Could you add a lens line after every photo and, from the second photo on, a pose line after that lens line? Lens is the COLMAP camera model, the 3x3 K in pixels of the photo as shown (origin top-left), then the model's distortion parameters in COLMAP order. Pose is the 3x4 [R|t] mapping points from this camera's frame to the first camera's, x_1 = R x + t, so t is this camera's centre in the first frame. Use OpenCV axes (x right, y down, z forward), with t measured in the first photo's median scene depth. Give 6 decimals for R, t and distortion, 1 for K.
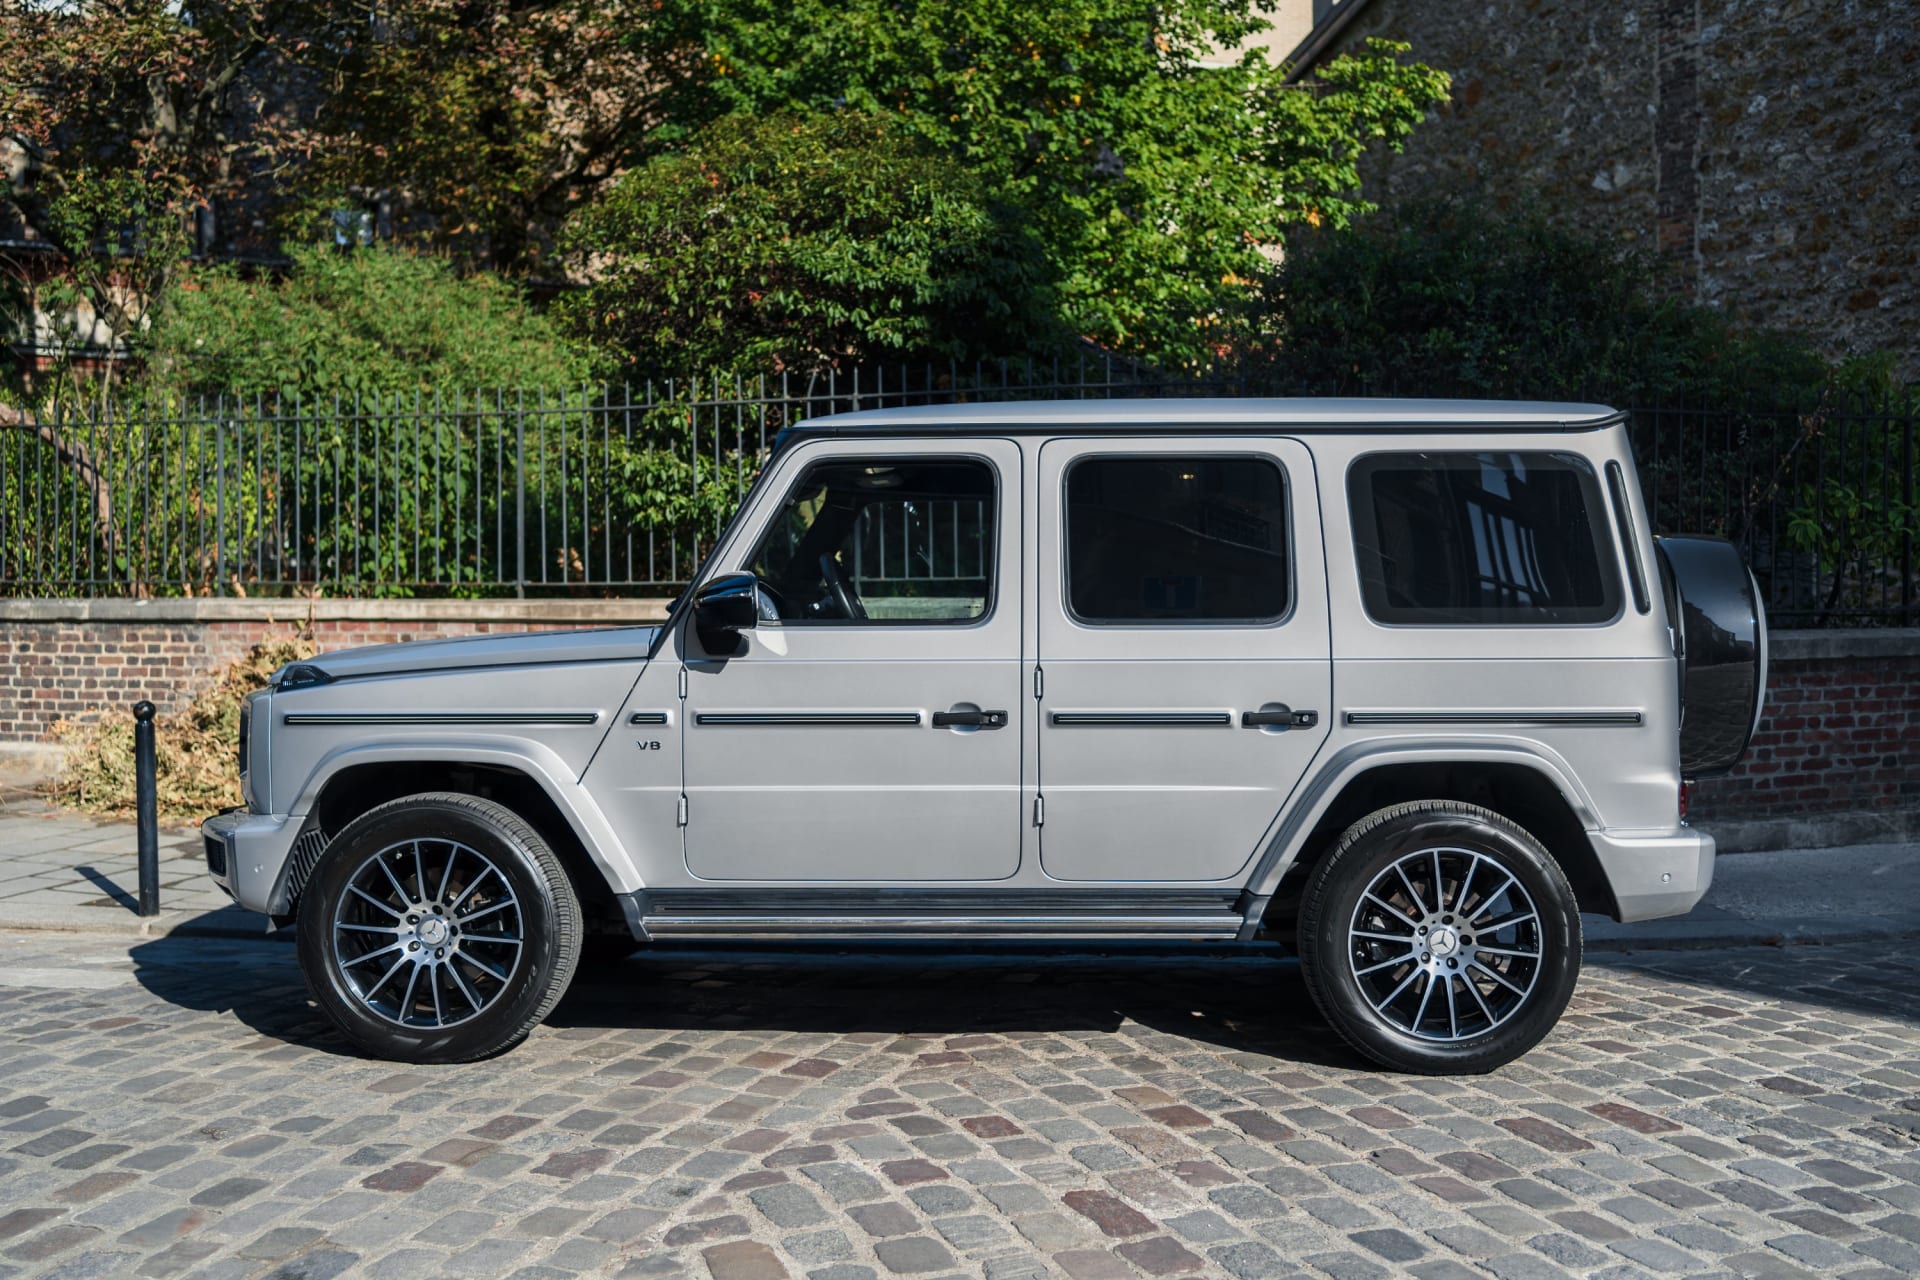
lens RADIAL K [[1946.0, 0, 960.1], [0, 1946.0, 632.8], [0, 0, 1]] dist [0.009932, 0.000000]
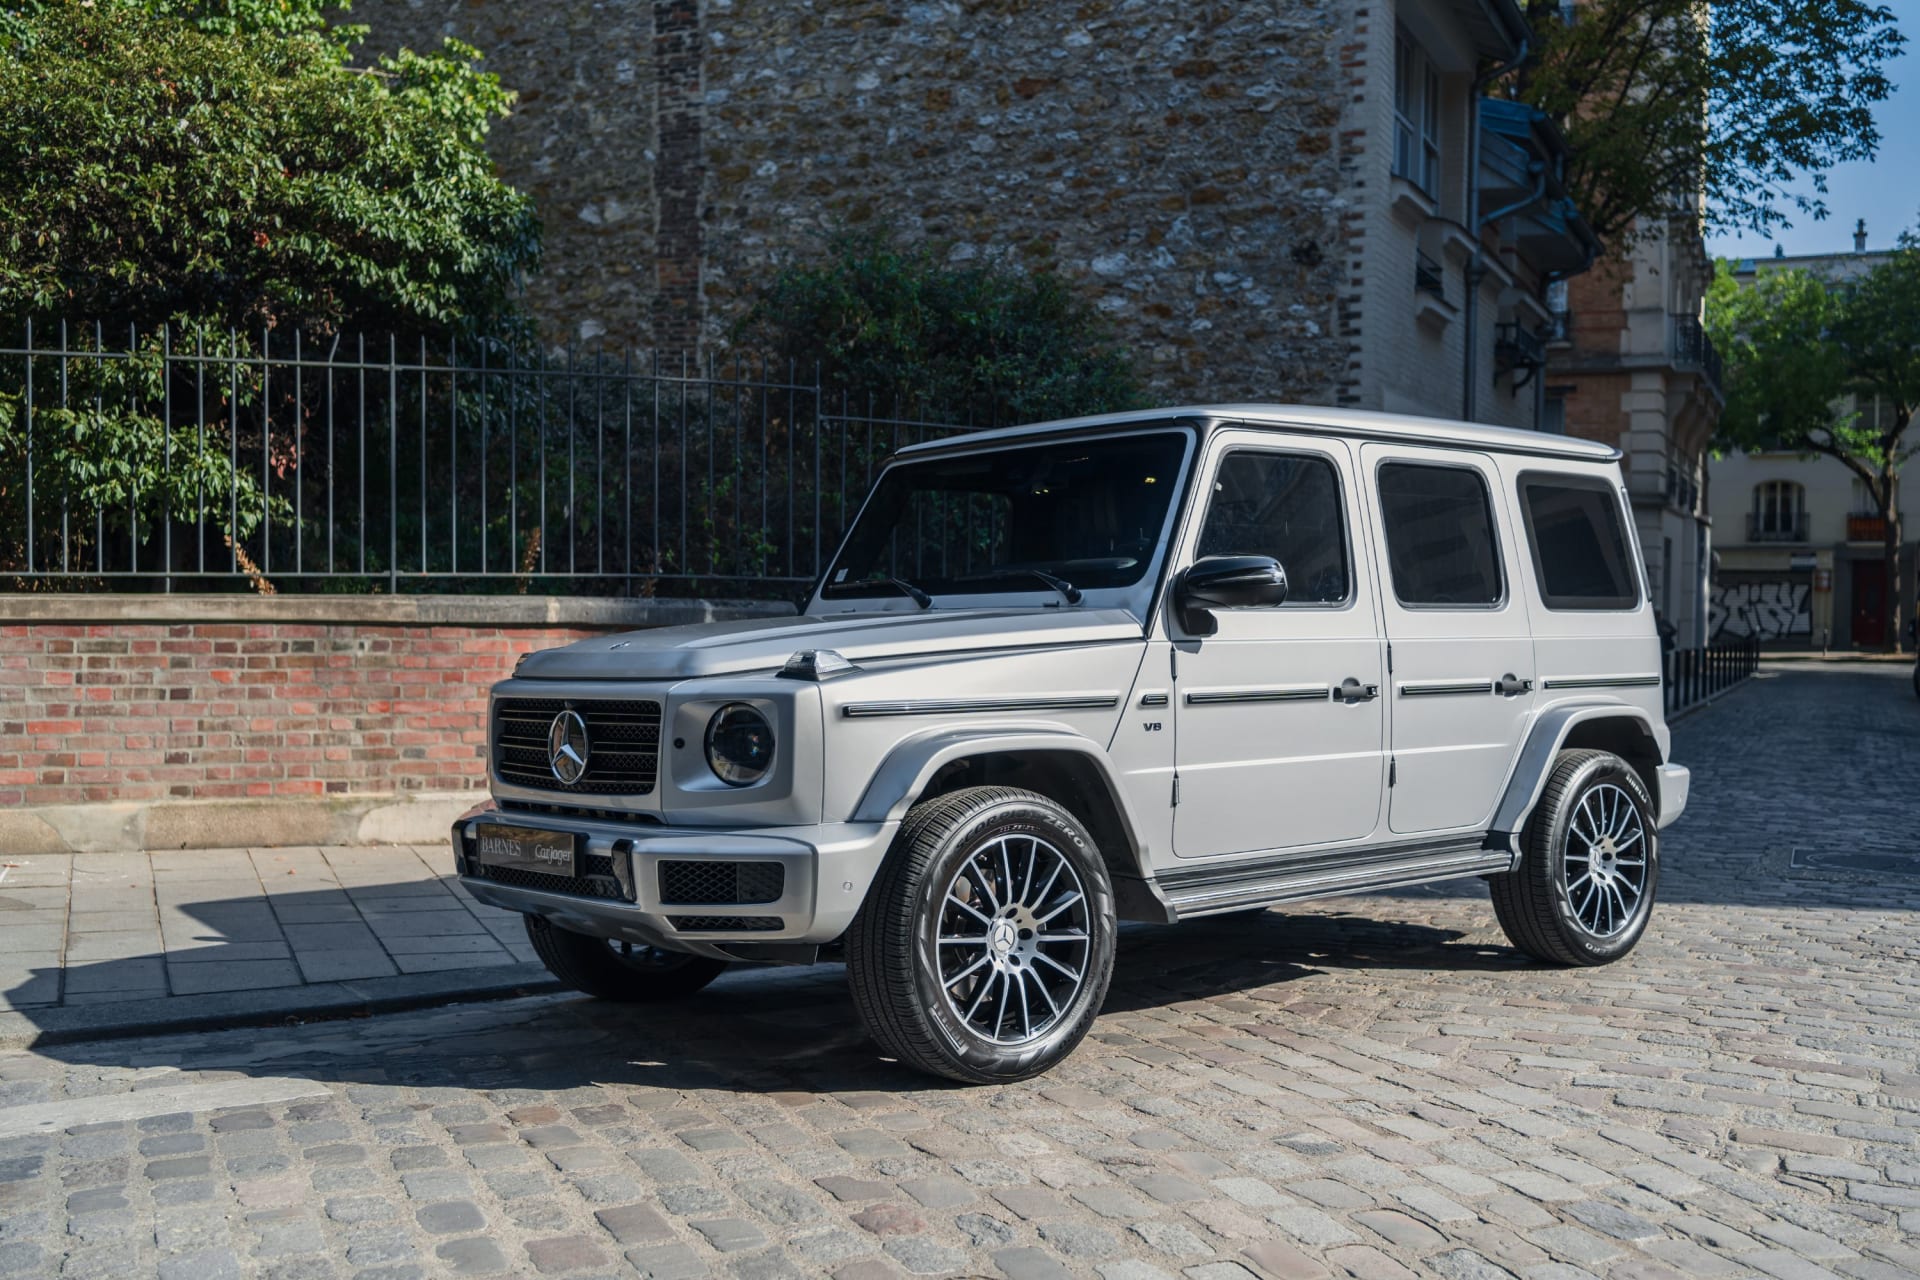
lens RADIAL K [[1946.0, 0, 970.7], [0, 1946.0, 642.3], [0, 0, 1]] dist [0.009932, 0.000000]
pose [[0.741008, -0.005543, 0.671473, -0.439475], [0.009485, 0.999953, -0.002212, 0.007931], [-0.671429, 0.008008, 0.741025, 0.161730]]
